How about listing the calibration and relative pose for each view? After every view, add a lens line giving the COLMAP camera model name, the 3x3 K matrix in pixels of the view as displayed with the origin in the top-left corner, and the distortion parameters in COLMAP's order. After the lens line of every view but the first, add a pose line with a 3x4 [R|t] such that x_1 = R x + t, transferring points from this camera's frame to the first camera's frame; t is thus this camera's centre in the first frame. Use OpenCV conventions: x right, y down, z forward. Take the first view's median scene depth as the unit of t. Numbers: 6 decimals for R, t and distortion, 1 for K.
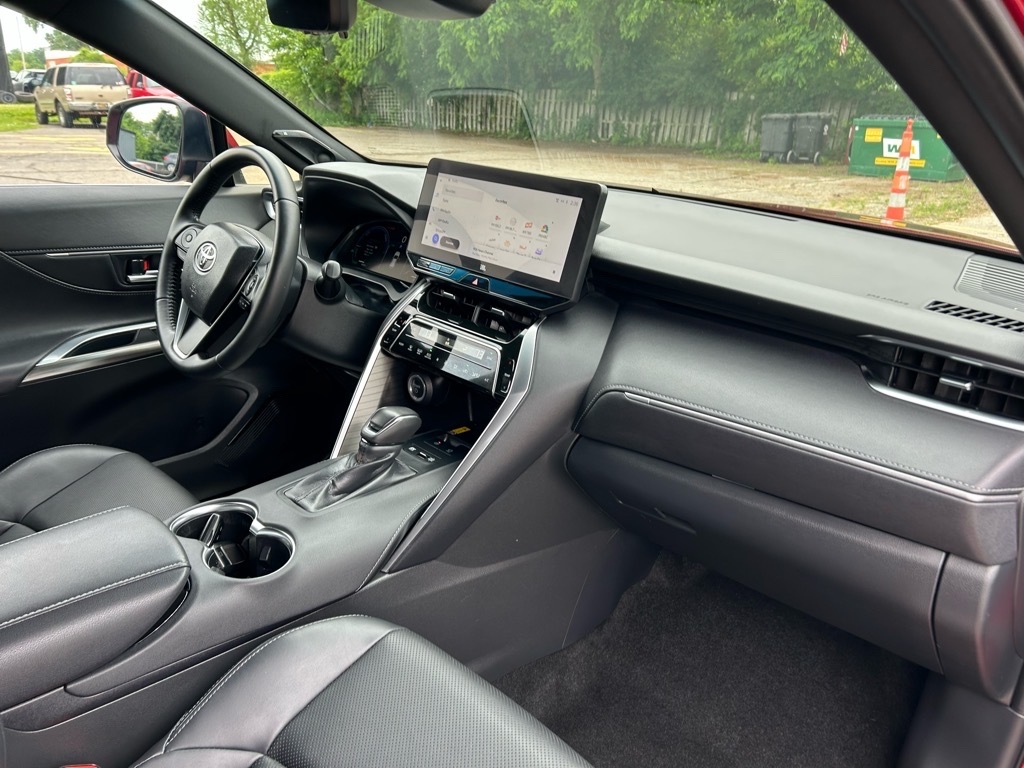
lens RADIAL K [[769.9, 0, 512.0], [0, 769.9, 384.0], [0, 0, 1]] dist [0.071168, -0.099986]
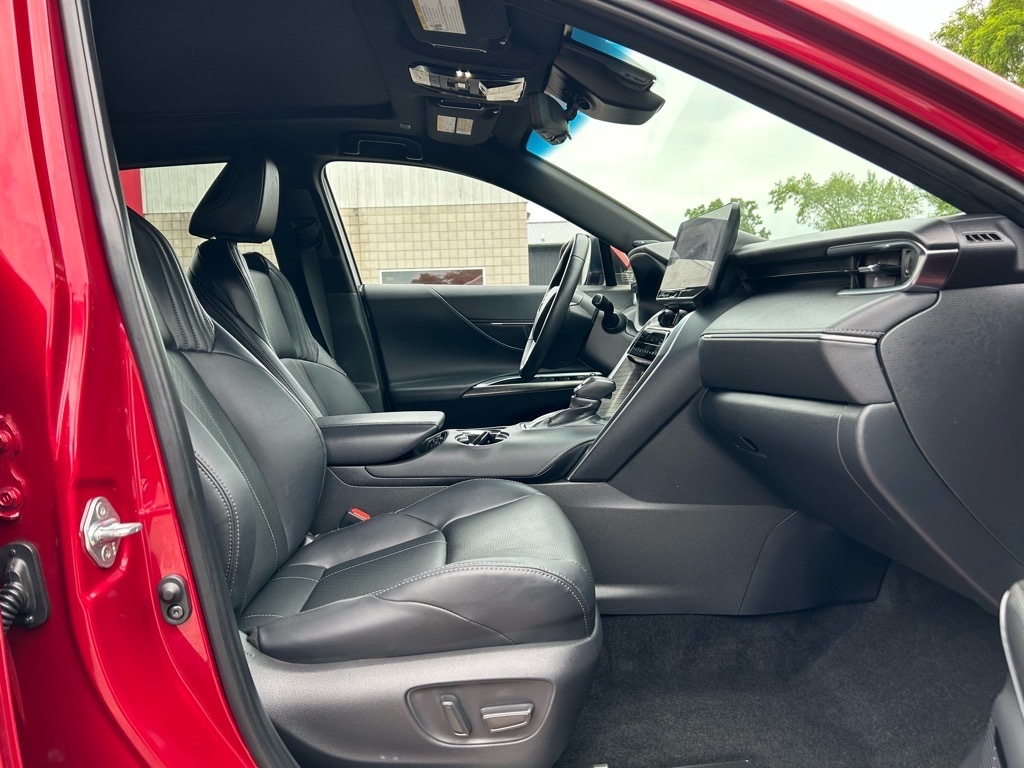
lens RADIAL K [[769.9, 0, 512.0], [0, 769.9, 384.0], [0, 0, 1]] dist [0.071168, -0.099986]
pose [[0.741193, -0.004630, -0.671276, 0.876083], [-0.175489, 0.963866, -0.200415, 0.459092], [0.647948, 0.266348, 0.713598, -0.161064]]
